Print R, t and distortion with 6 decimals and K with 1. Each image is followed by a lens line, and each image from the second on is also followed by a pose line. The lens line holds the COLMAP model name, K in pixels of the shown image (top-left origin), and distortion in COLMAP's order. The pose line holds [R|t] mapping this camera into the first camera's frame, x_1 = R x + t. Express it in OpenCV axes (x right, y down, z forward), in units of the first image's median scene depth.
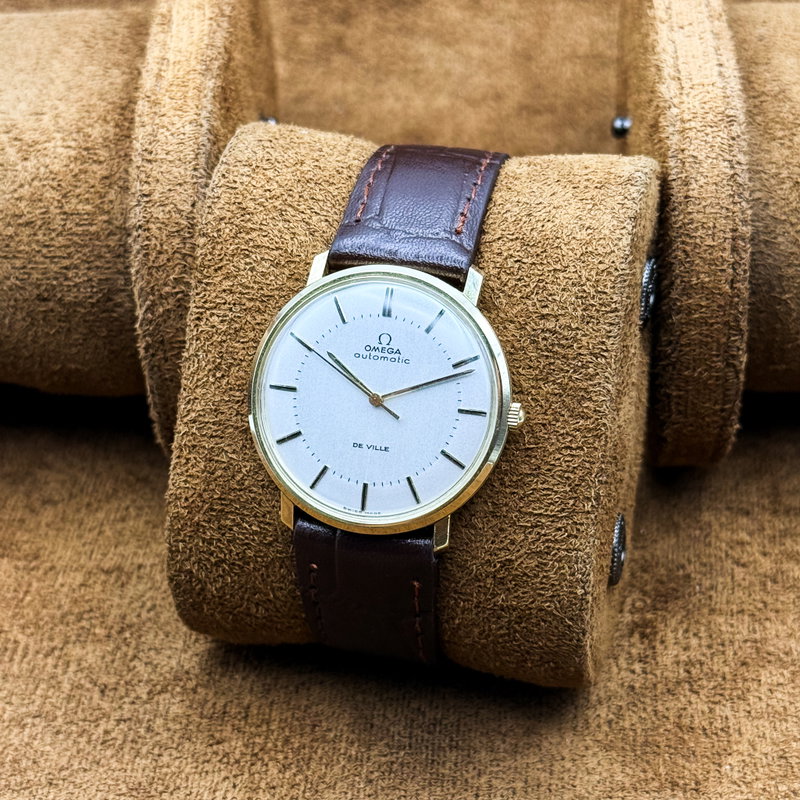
lens RADIAL K [[1981.0, 0, 402.4], [0, 1981.0, 390.0], [0, 0, 1]] dist [0.139308, 0.098817]
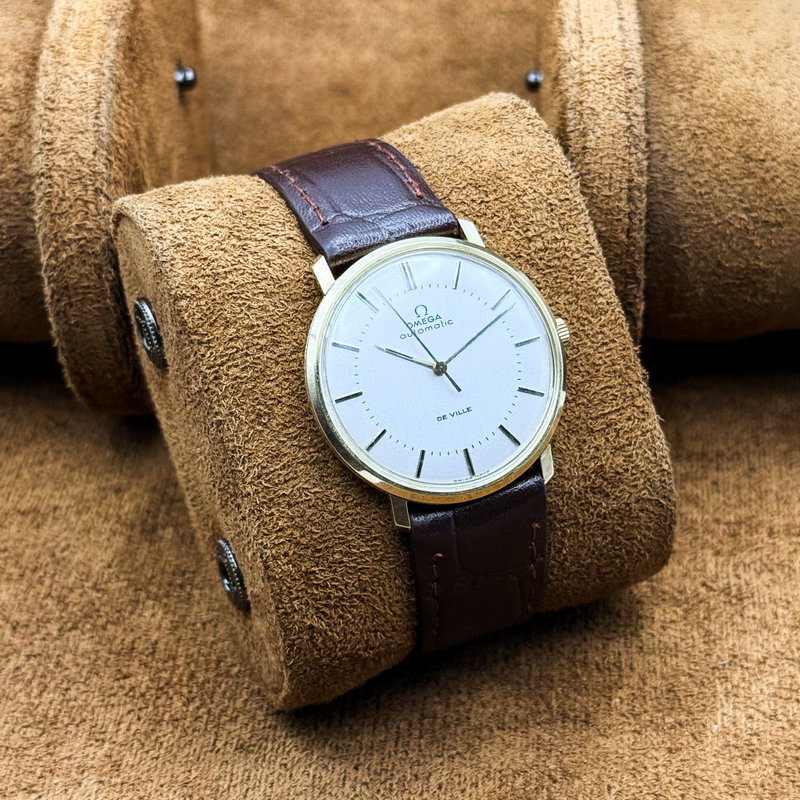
lens RADIAL K [[1981.0, 0, 402.4], [0, 1981.0, 390.0], [0, 0, 1]] dist [0.139308, 0.098817]
pose [[0.801943, -0.366408, 0.471840, -0.496854], [0.415592, 0.909551, -0.000031, 0.006772], [-0.429151, 0.196117, 0.881684, 0.125040]]
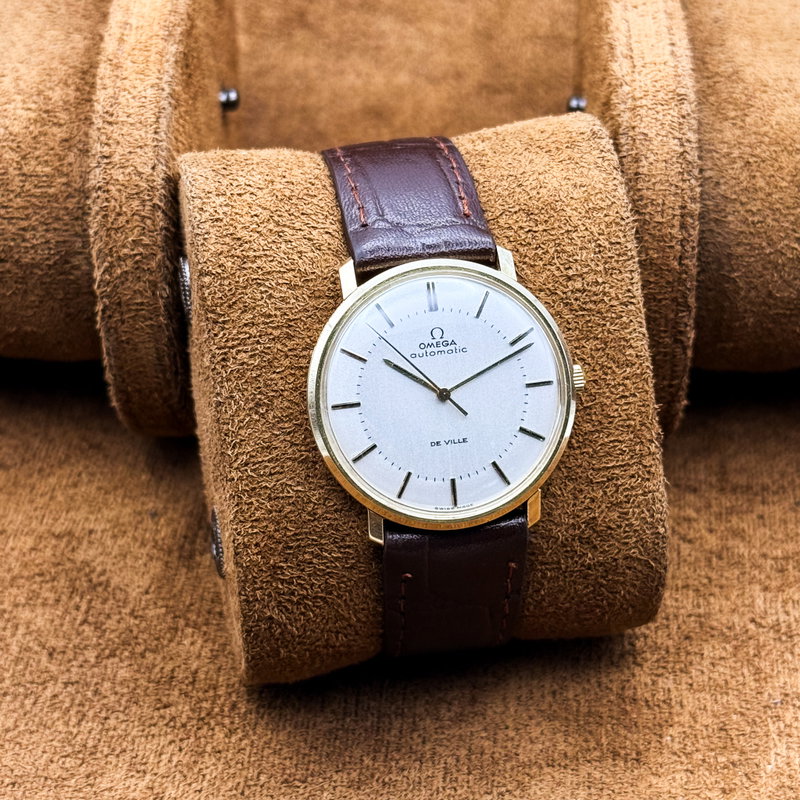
lens RADIAL K [[1981.0, 0, 402.4], [0, 1981.0, 390.0], [0, 0, 1]] dist [0.139308, 0.098817]
pose [[0.911295, -0.228903, 0.342265, -0.366109], [0.230410, 0.972396, 0.036852, -0.038119], [-0.341252, 0.045278, 0.938881, 0.071783]]
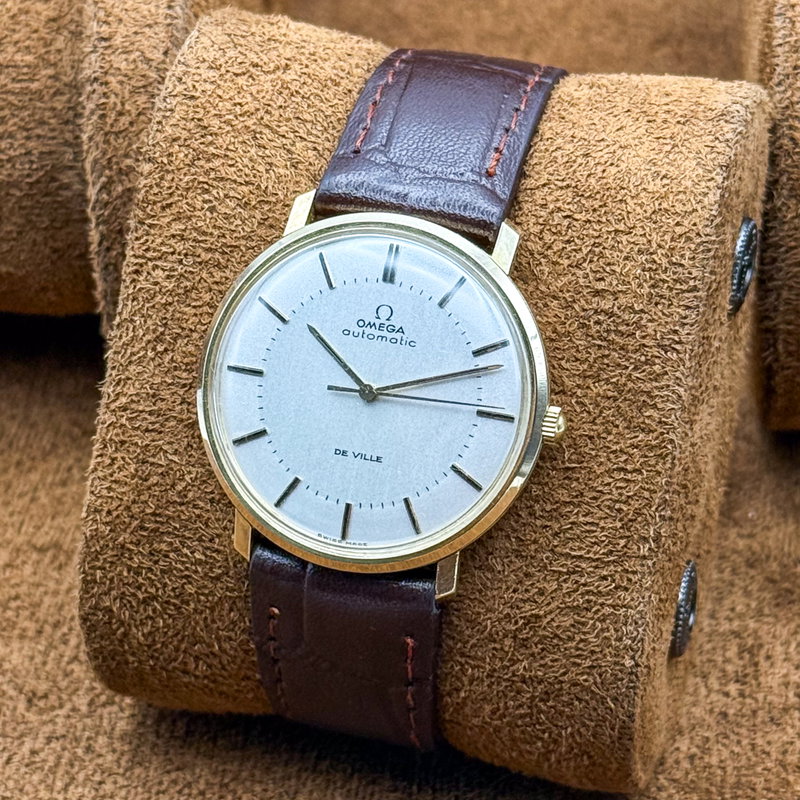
lens RADIAL K [[2939.0, 0, 400.0], [0, 2939.0, 400.0], [0, 0, 1]] dist [0.141428, 0.766871]
pose [[0.998678, 0.050160, -0.011195, 0.011021], [-0.050036, 0.998686, 0.011085, -0.005157], [0.011737, -0.010510, 0.999876, -0.108142]]
